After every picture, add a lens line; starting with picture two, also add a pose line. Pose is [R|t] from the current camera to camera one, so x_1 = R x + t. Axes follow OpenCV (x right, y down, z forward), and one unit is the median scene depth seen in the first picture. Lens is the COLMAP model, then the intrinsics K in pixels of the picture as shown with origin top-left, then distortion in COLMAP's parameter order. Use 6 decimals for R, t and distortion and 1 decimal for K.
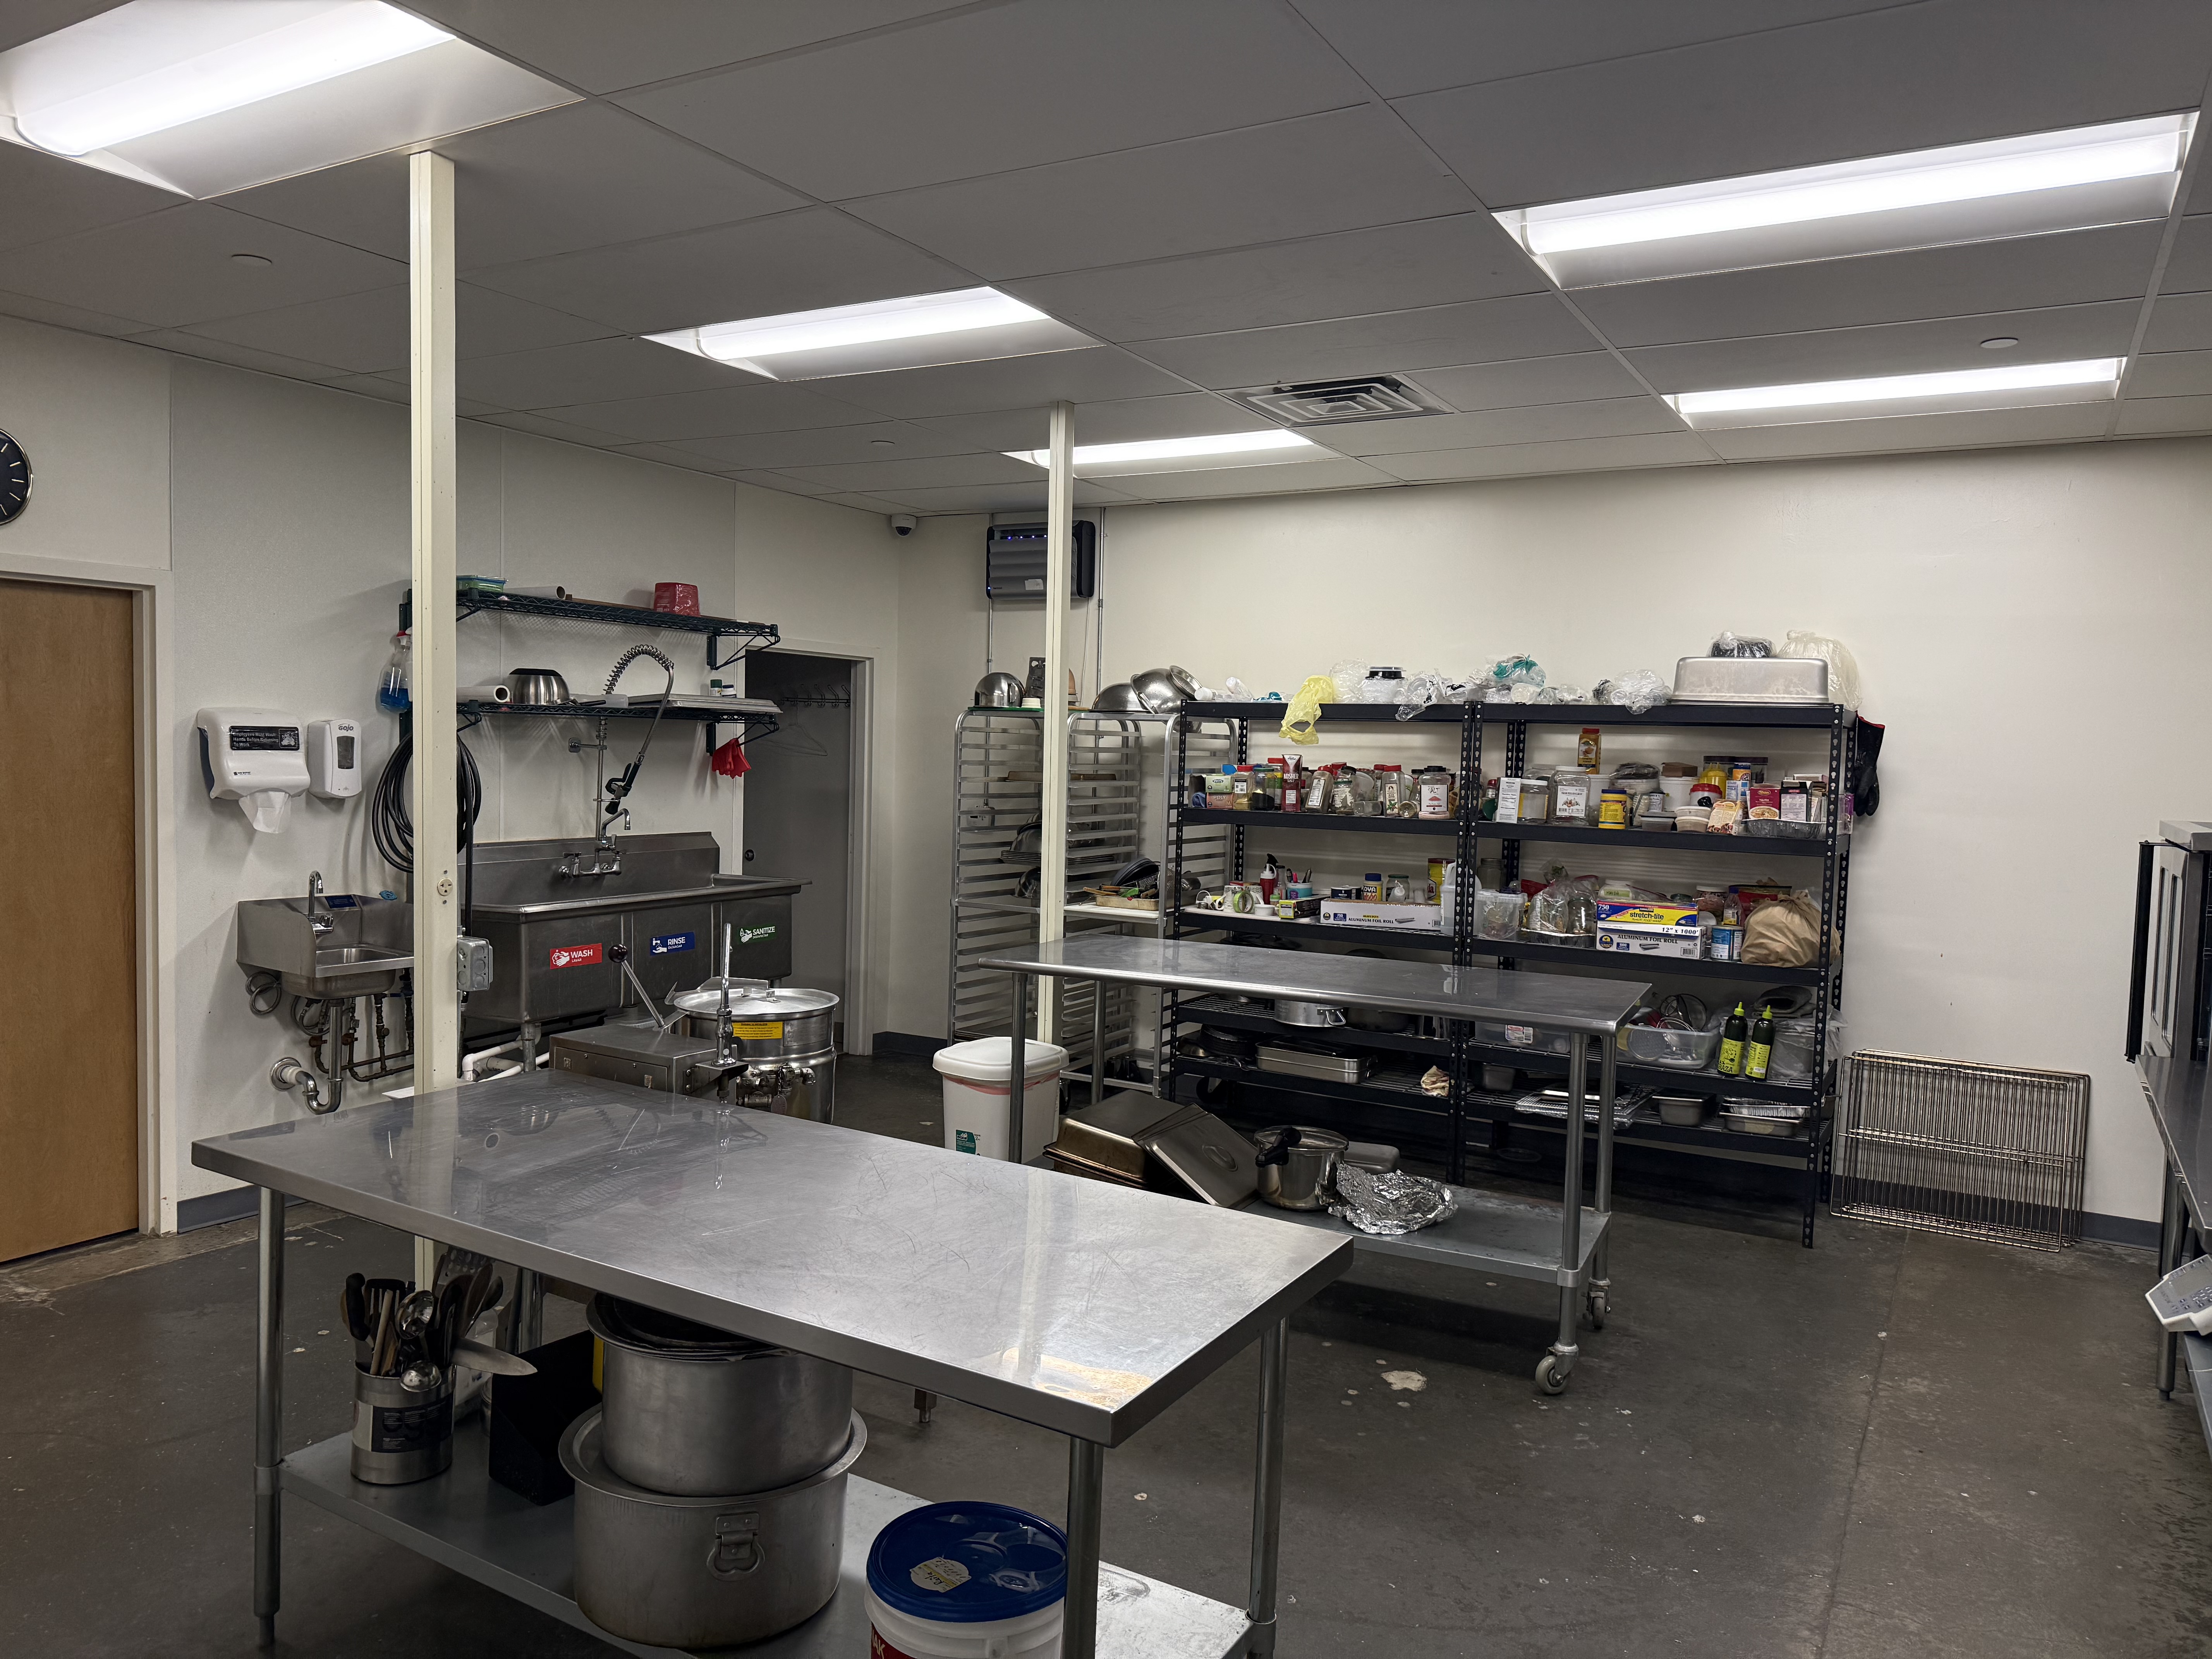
lens RADIAL K [[1525.9, 0, 1109.1], [0, 1525.9, 832.7], [0, 0, 1]] dist [0.040334, -0.003116]
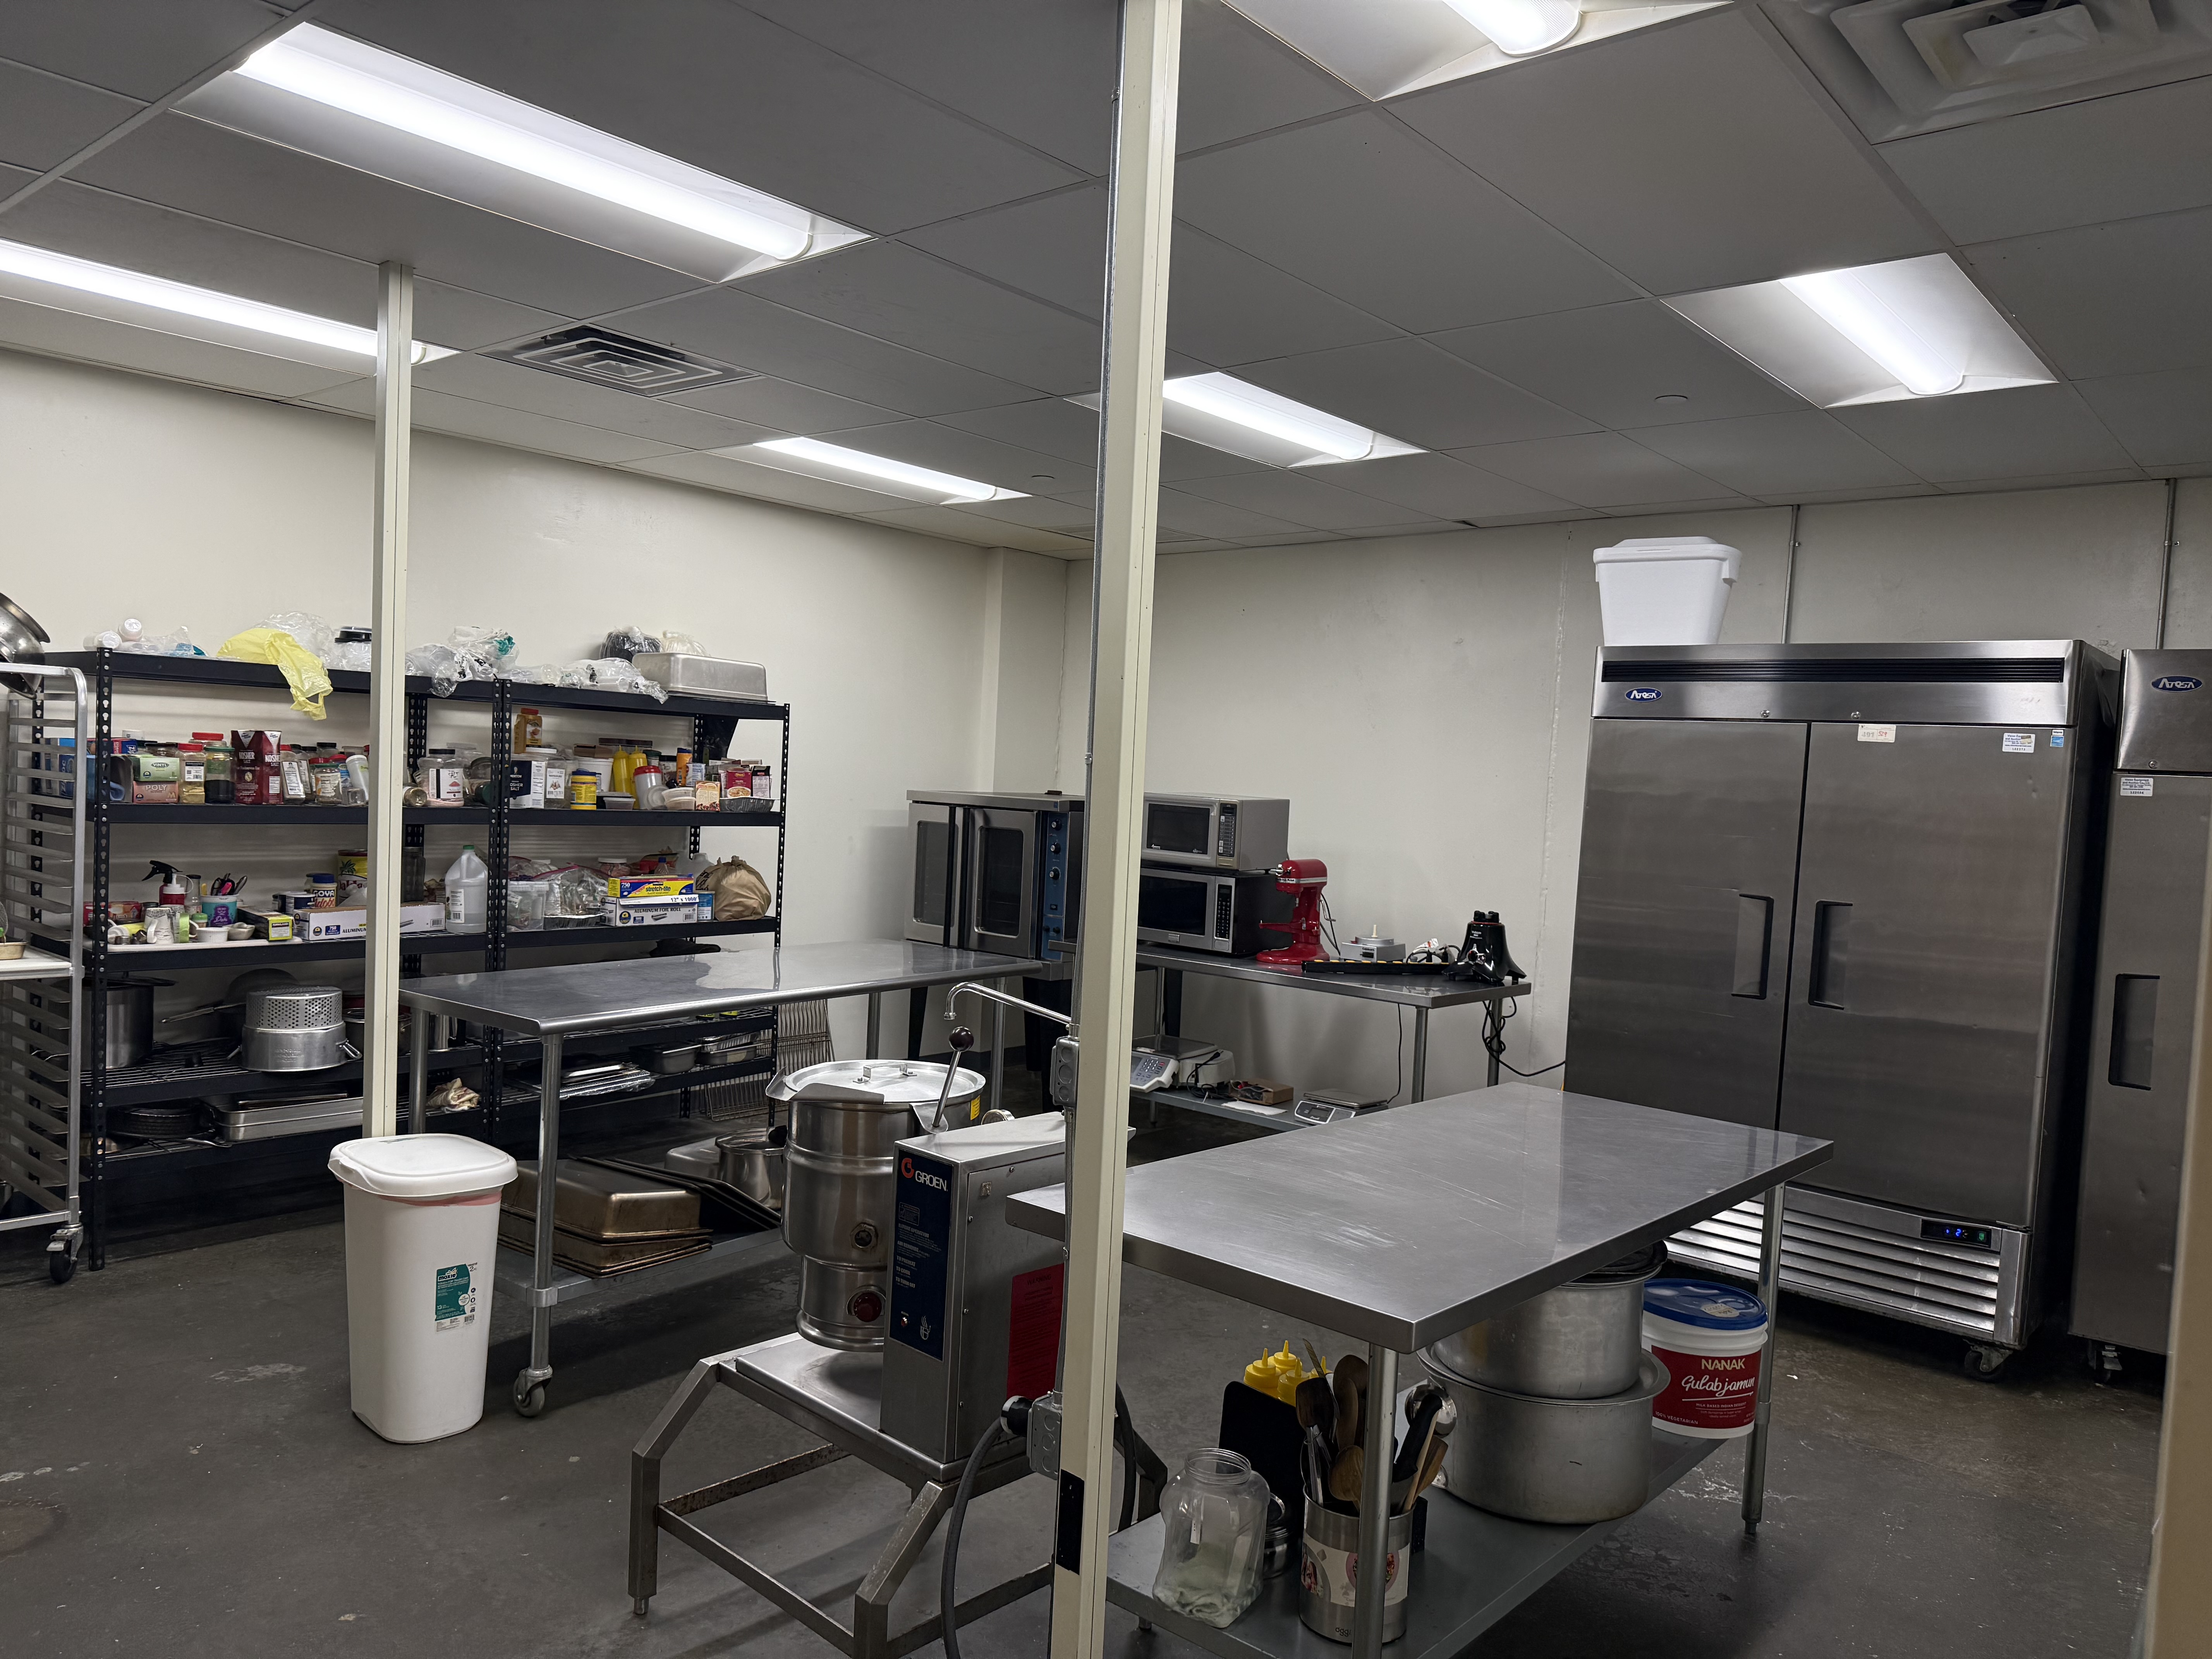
lens RADIAL K [[1525.9, 0, 1116.6], [0, 1525.9, 843.8], [0, 0, 1]] dist [0.040334, -0.003116]
pose [[0.184067, -0.065836, 0.980706, -0.615309], [0.014036, 0.997829, 0.064351, -0.040590], [-0.982813, 0.001920, 0.184591, 0.455587]]
